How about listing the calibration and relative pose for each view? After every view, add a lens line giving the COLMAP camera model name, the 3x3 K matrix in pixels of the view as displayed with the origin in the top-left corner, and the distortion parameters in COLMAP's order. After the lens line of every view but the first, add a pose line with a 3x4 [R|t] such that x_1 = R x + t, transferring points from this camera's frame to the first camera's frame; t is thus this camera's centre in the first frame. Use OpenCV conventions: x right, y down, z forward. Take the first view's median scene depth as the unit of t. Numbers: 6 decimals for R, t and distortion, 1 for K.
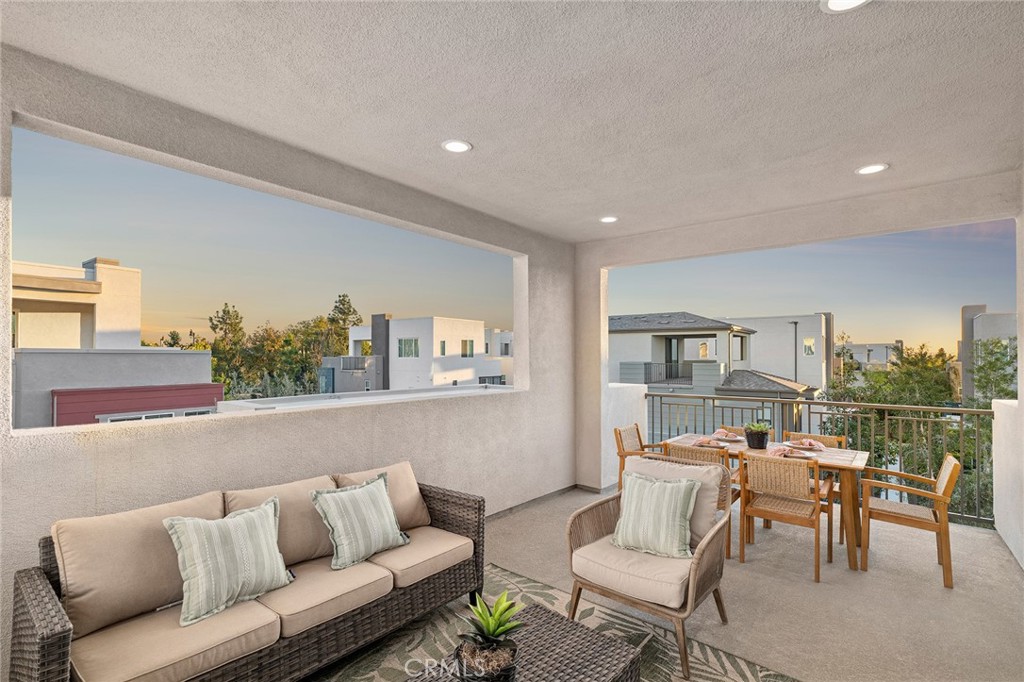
lens RADIAL K [[477.7, 0, 512.0], [0, 477.7, 341.0], [0, 0, 1]] dist [-0.000907, 0.000007]
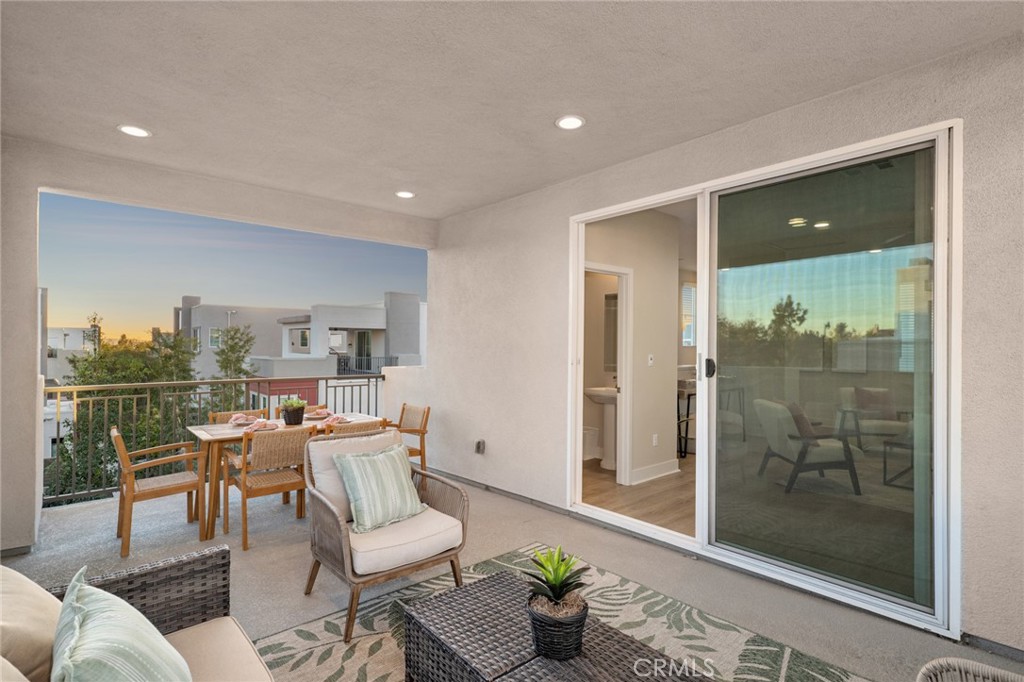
lens RADIAL K [[507.0, 0, 512.0], [0, 507.0, 341.0], [0, 0, 1]] dist [0.001852, 0.000140]
pose [[0.155059, -0.002040, 0.987903, -0.177282], [-0.027139, 0.999612, 0.006324, 0.006083], [-0.987532, -0.027791, 0.154944, 0.134336]]
